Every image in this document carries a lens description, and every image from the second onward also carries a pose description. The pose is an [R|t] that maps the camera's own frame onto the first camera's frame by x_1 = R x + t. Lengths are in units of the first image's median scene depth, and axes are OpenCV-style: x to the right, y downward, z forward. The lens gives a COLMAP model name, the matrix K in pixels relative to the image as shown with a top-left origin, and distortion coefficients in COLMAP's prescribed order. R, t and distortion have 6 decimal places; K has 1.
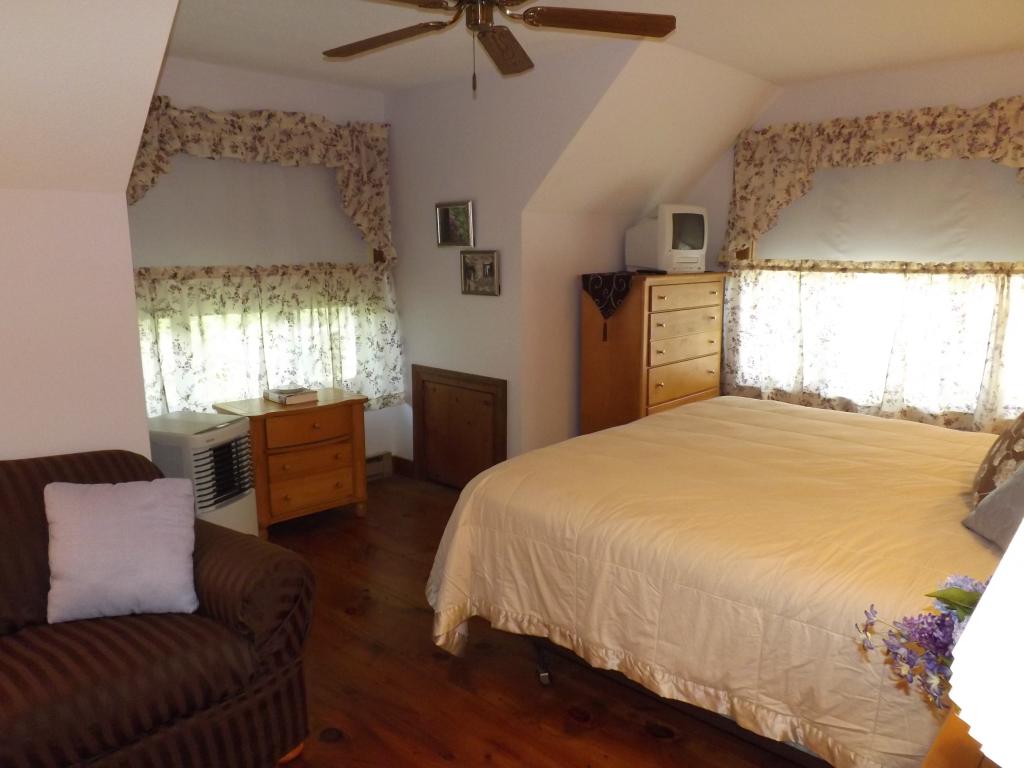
lens RADIAL K [[732.3, 0, 505.5], [0, 732.3, 391.5], [0, 0, 1]] dist [-0.066668, 0.024832]
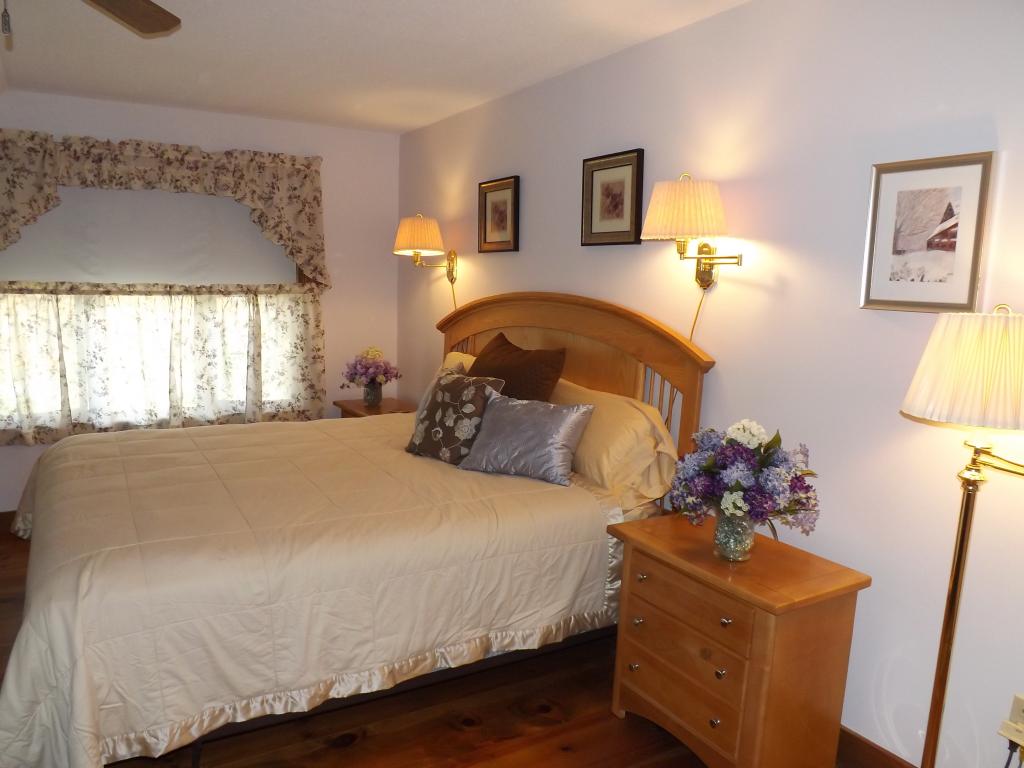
lens RADIAL K [[732.3, 0, 497.5], [0, 732.3, 393.0], [0, 0, 1]] dist [-0.066668, 0.024832]
pose [[0.284241, -0.127801, 0.950197, -0.336751], [0.153330, 0.984379, 0.086531, -0.037609], [-0.946413, 0.121098, 0.299397, 0.224564]]
